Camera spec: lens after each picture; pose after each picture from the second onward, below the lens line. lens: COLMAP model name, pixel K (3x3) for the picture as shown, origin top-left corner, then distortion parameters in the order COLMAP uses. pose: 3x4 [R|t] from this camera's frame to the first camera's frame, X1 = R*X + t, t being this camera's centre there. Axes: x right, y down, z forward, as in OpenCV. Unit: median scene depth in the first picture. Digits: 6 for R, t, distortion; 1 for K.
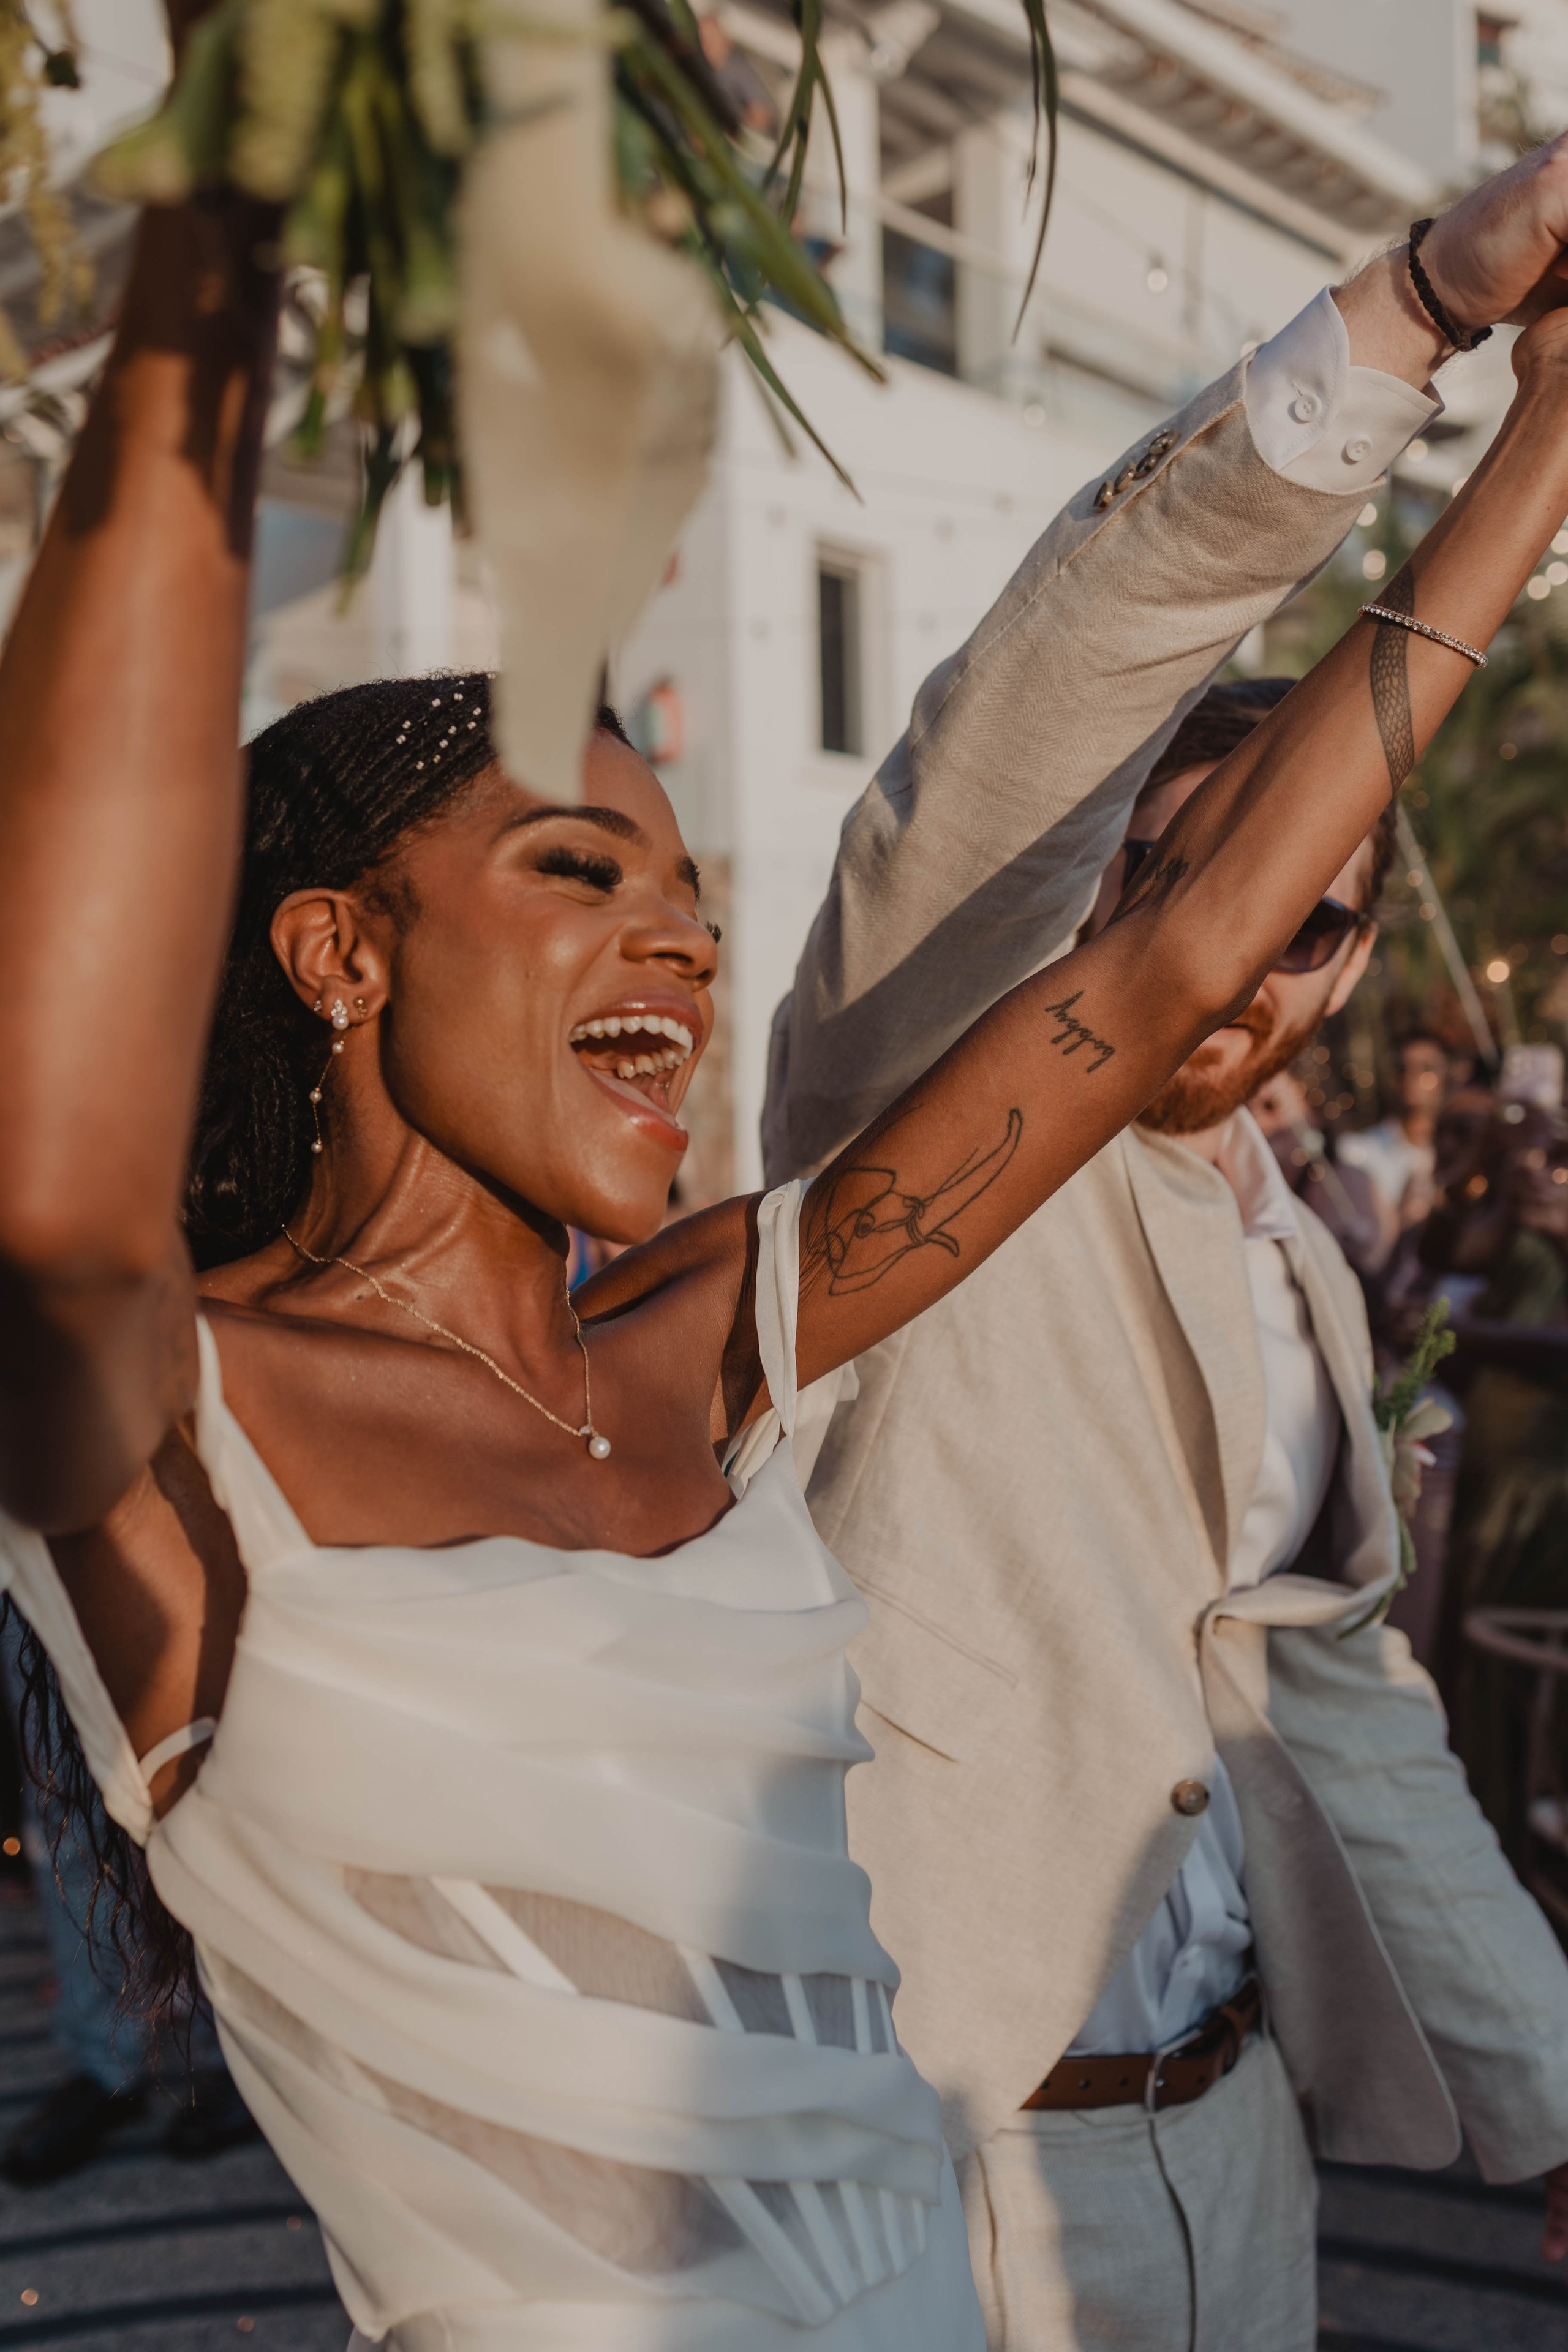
lens RADIAL K [[2321.0, 0, 784.0], [0, 2321.0, 1176.0], [0, 0, 1]] dist [-0.001256, -0.013704]
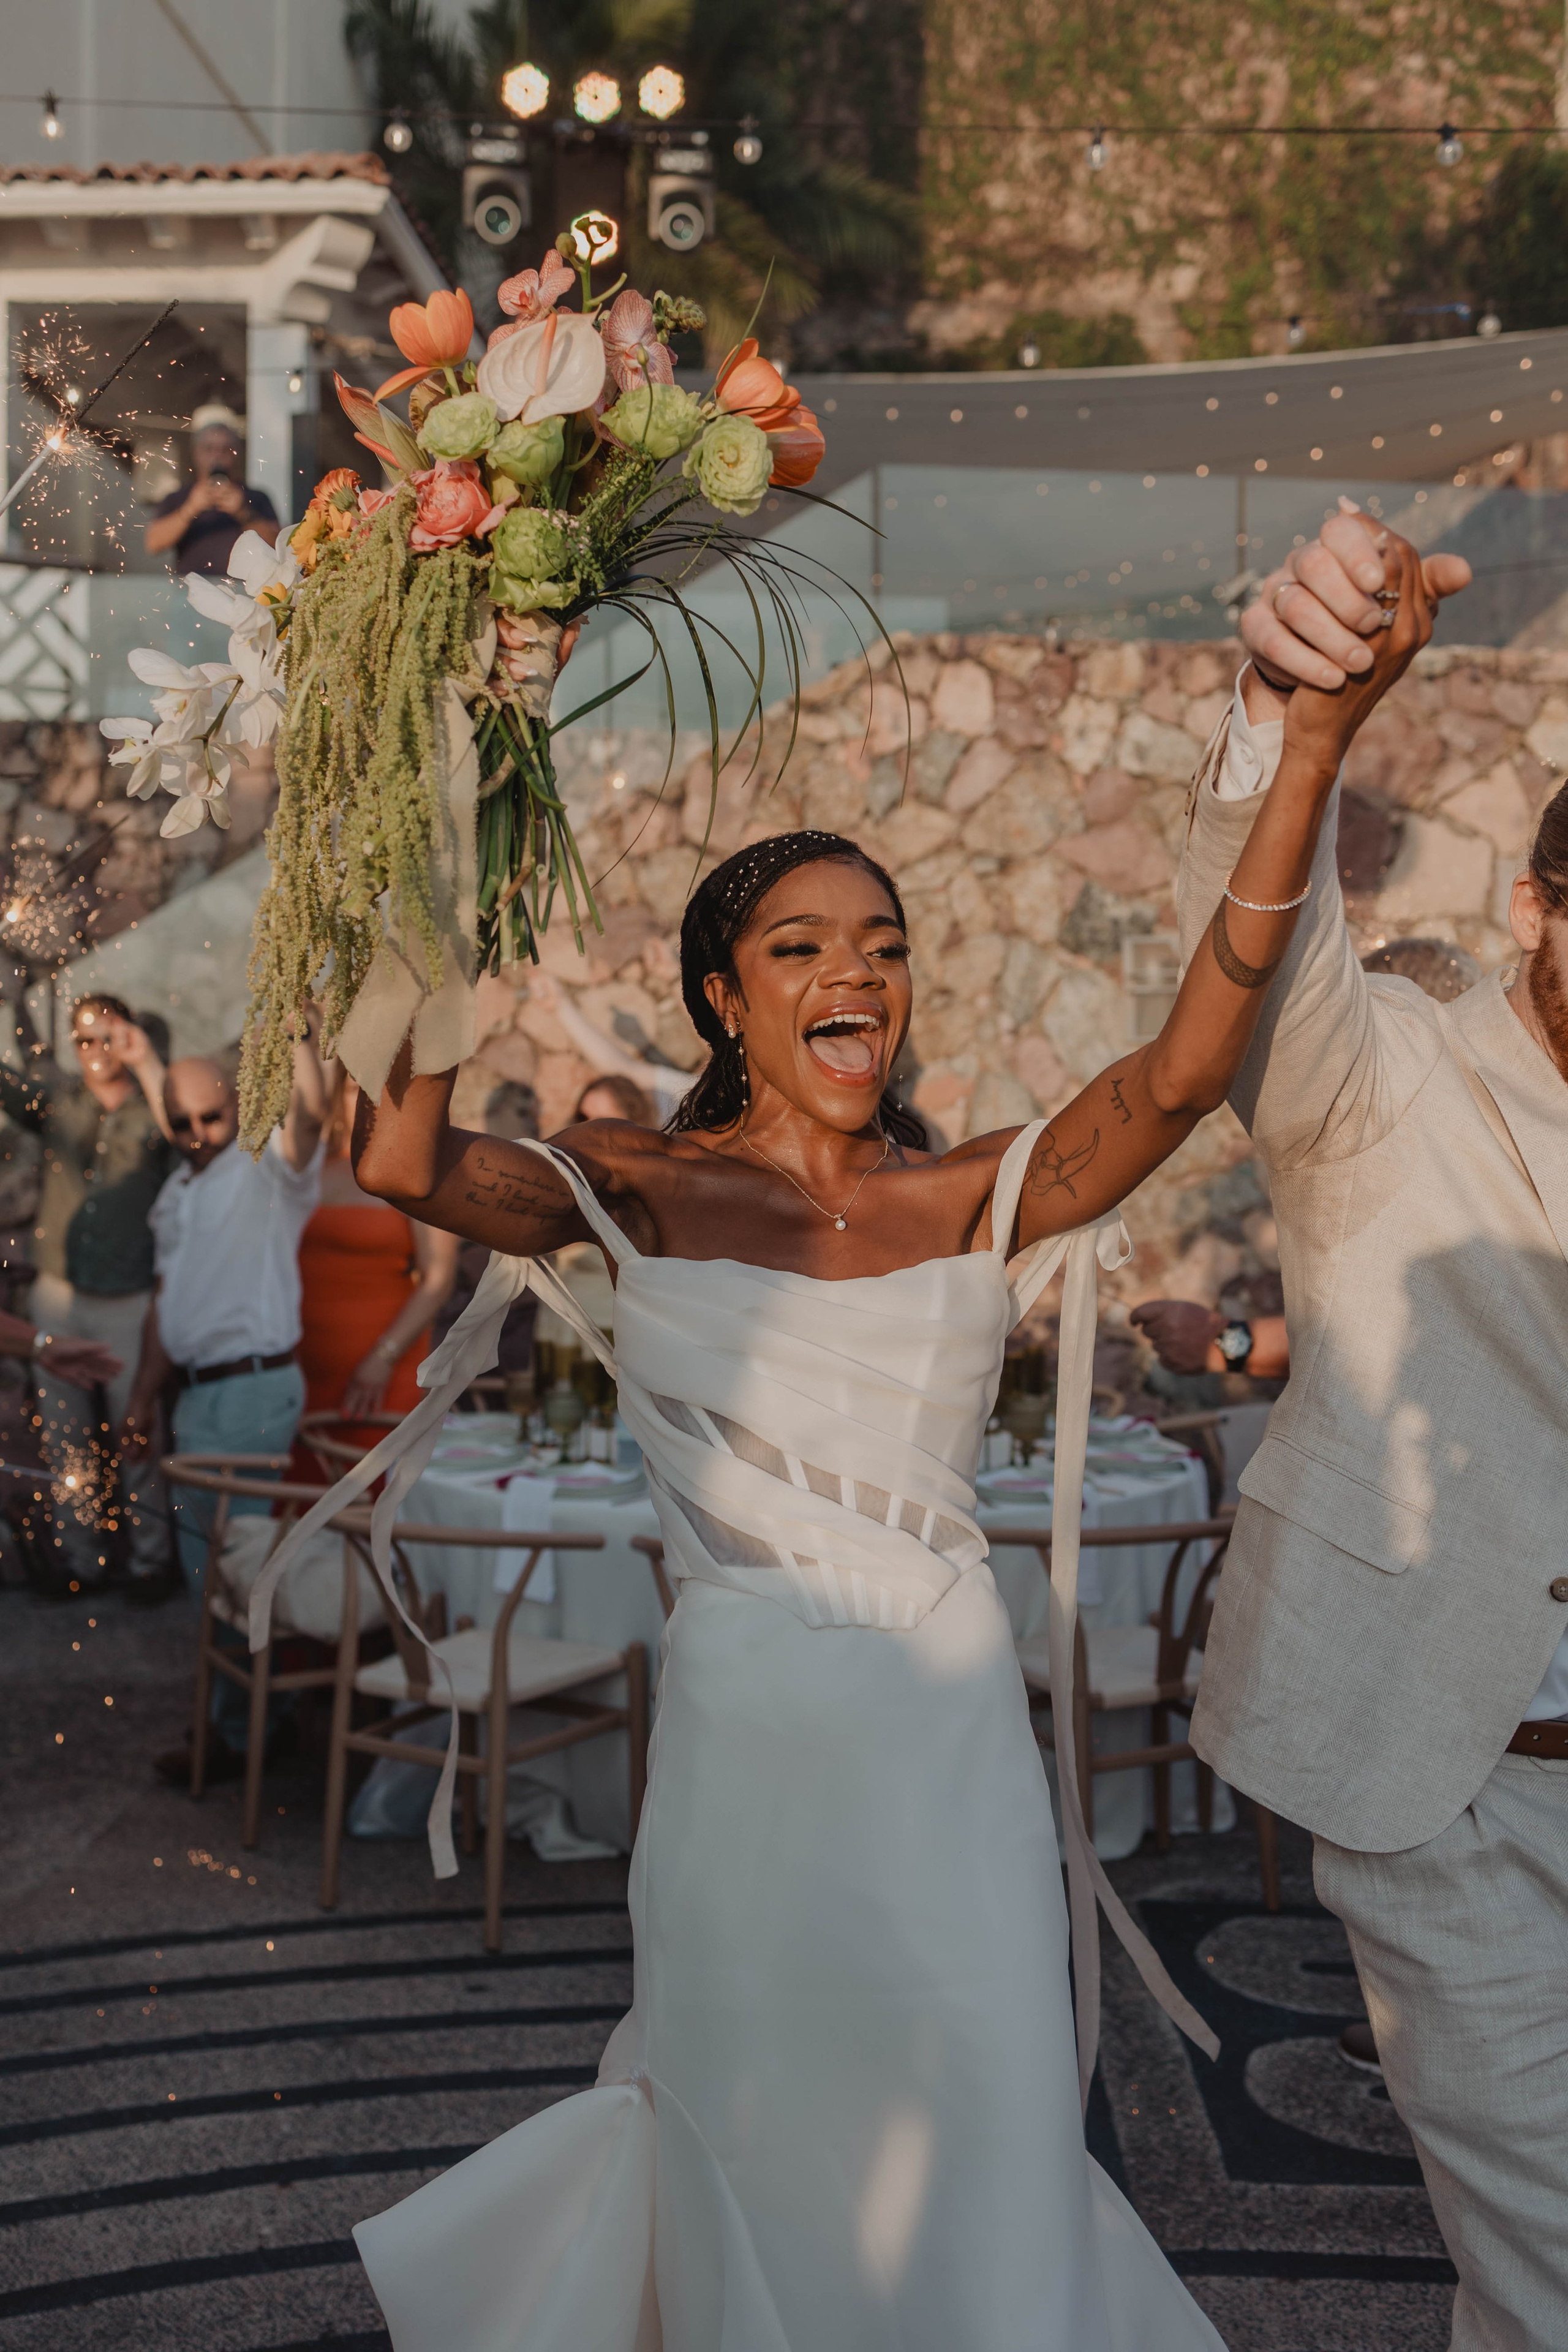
lens RADIAL K [[2321.0, 0, 784.0], [0, 2321.0, 1176.0], [0, 0, 1]] dist [-0.001256, -0.013704]
pose [[0.412290, 0.005449, -0.911036, 1.793568], [0.056850, 0.997879, 0.031696, 0.004347], [0.909277, -0.064861, 0.411106, 0.124054]]
